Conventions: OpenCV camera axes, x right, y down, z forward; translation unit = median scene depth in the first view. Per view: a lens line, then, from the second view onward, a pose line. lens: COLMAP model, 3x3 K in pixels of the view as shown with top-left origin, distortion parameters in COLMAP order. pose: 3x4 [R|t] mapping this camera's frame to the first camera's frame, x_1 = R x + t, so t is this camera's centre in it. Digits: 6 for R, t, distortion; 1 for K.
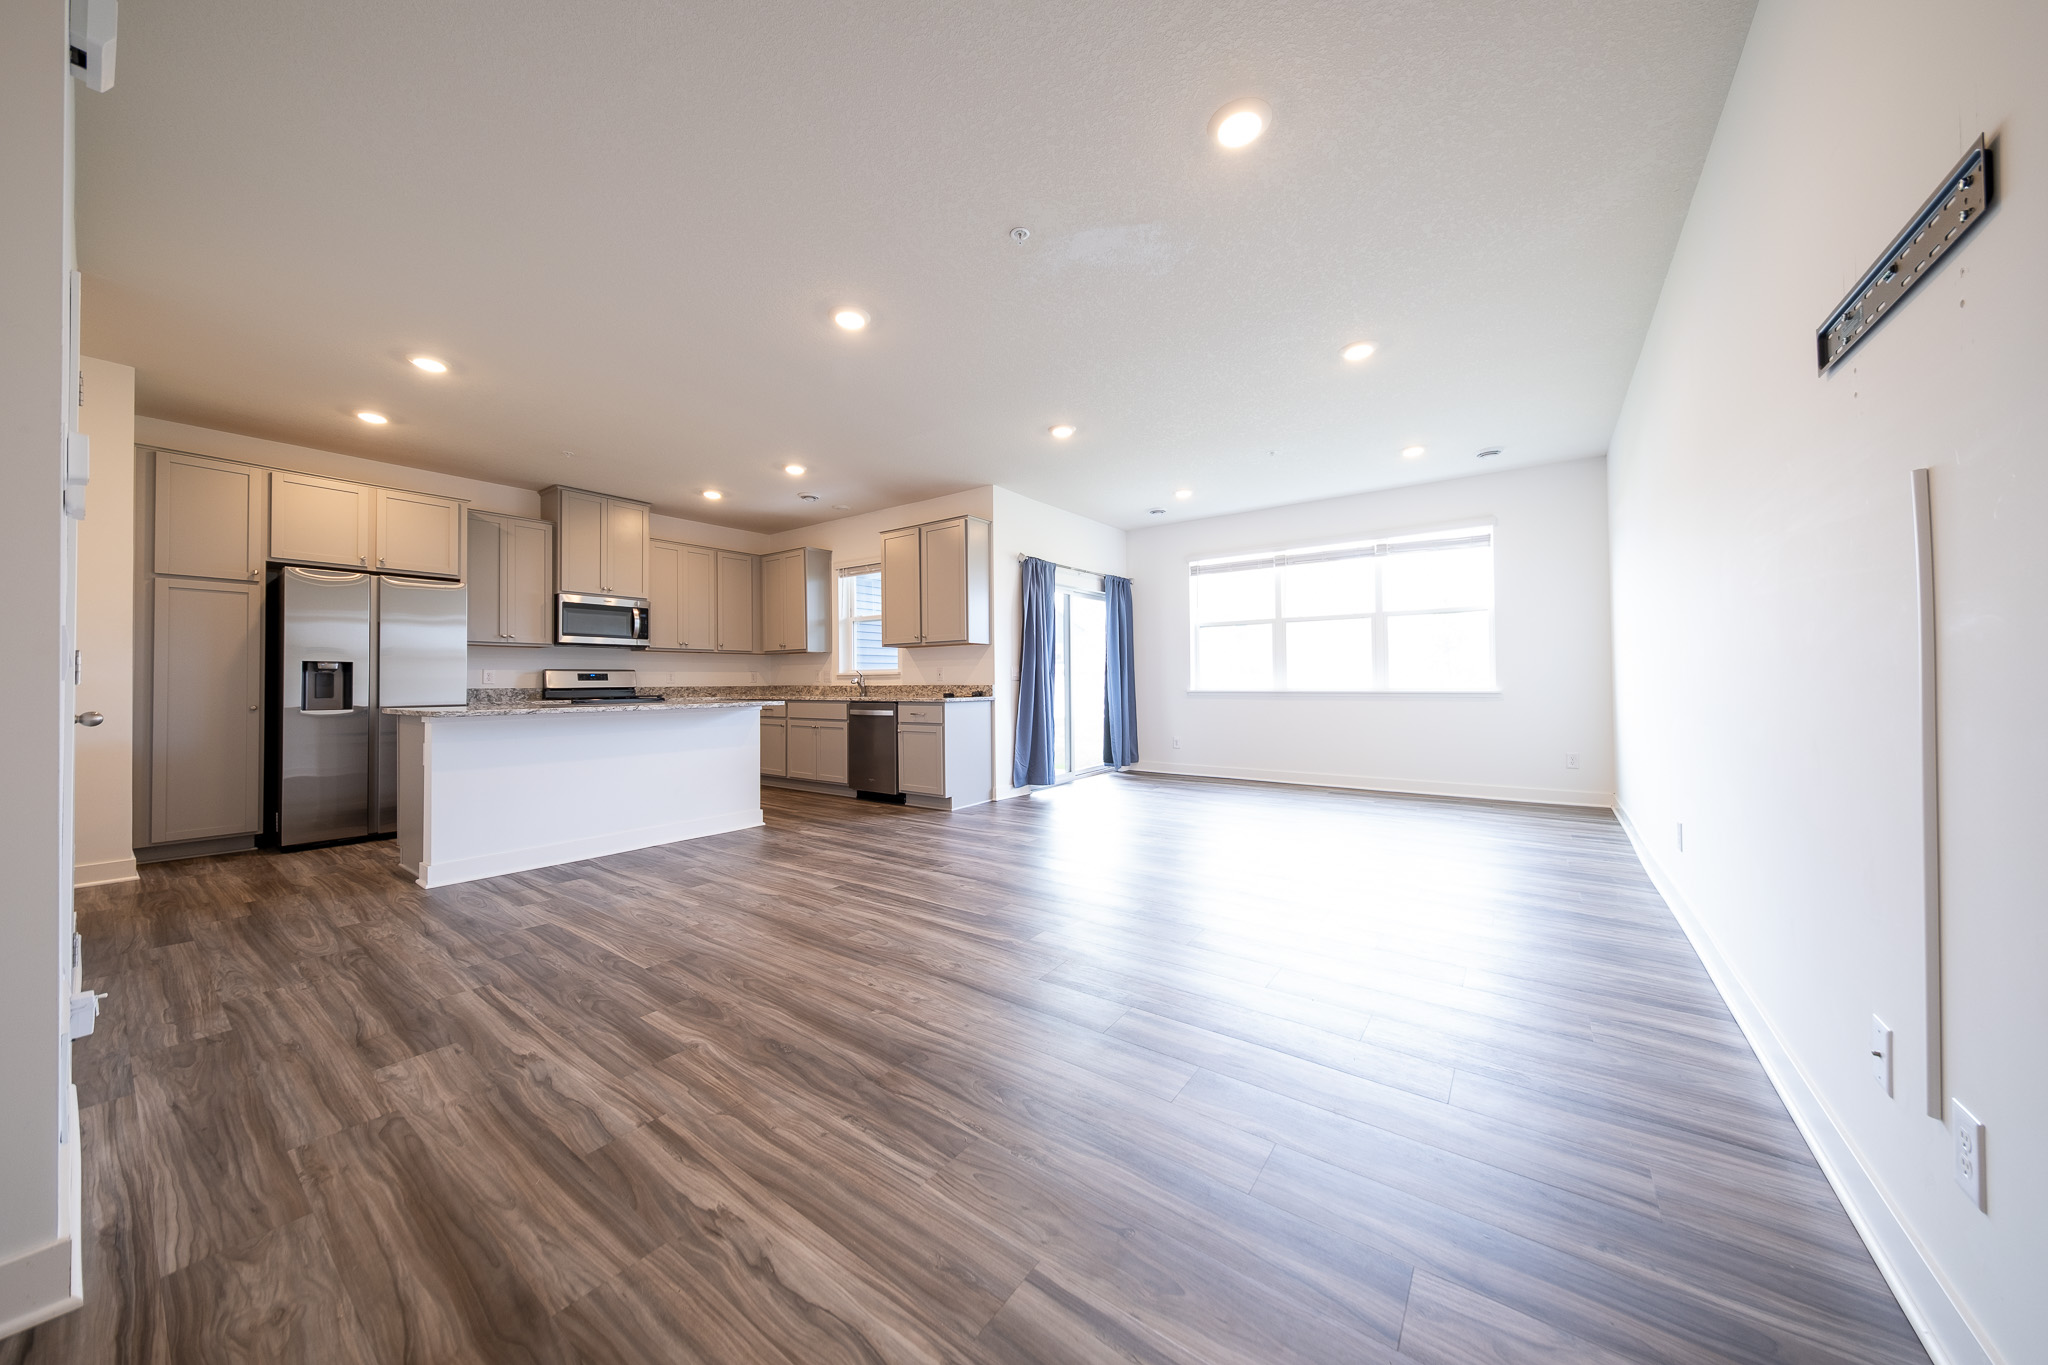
lens RADIAL K [[658.3, 0, 1030.4], [0, 658.3, 666.3], [0, 0, 1]] dist [-0.000938, -0.000080]
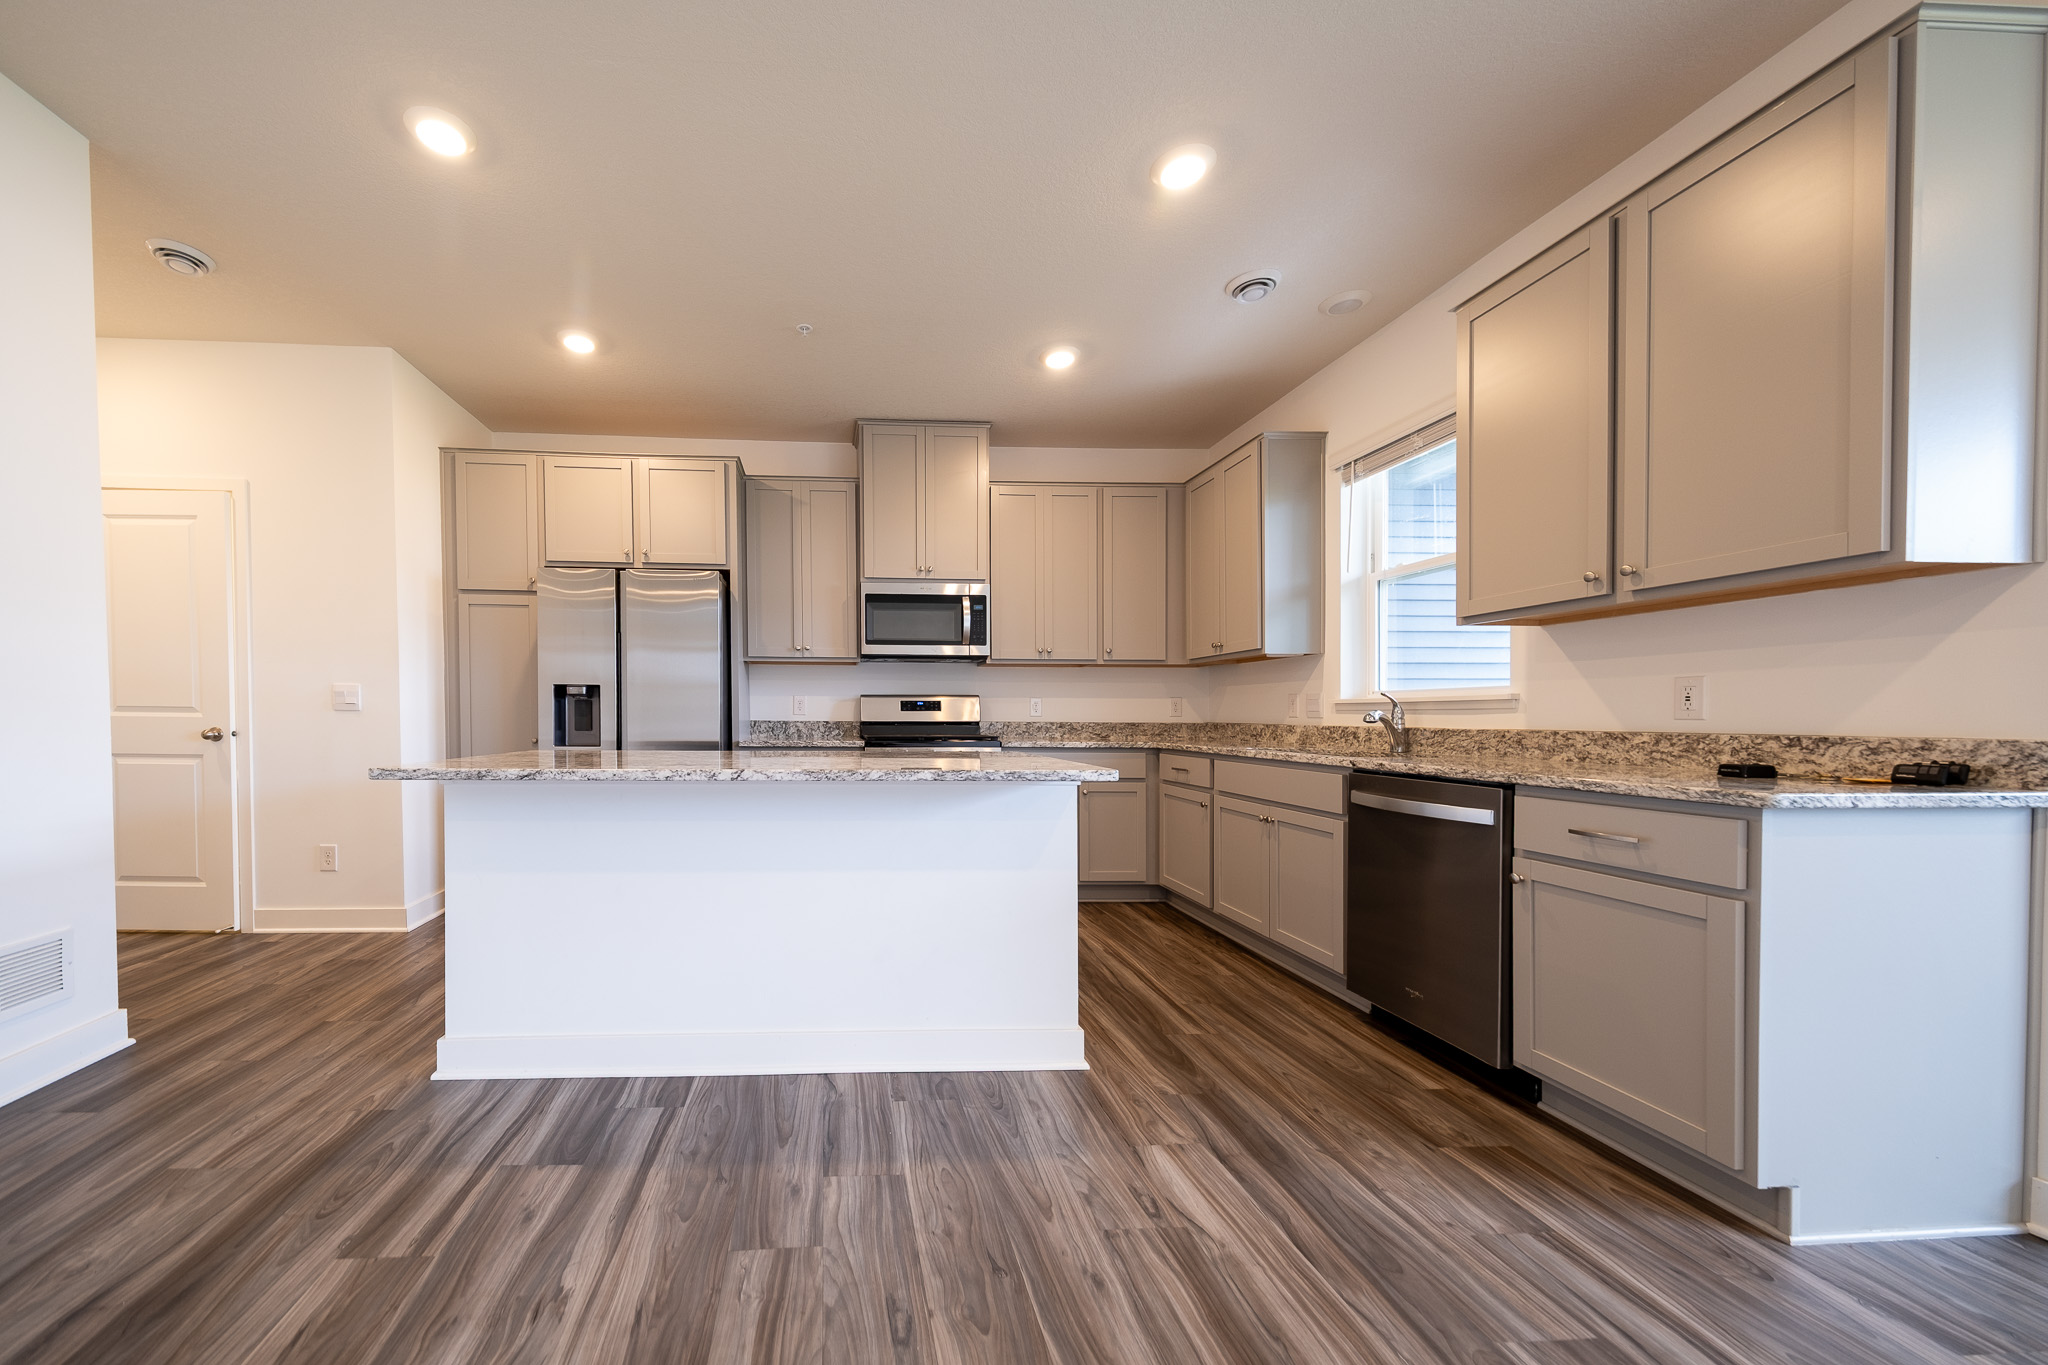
lens RADIAL K [[739.0, 0, 868.2], [0, 739.0, 724.5], [0, 0, 1]] dist [-0.000318, -0.000117]
pose [[0.620259, 0.020476, -0.784130, -0.107797], [0.008630, 0.999421, 0.032925, 0.009917], [0.784349, -0.027189, 0.619723, 0.499293]]
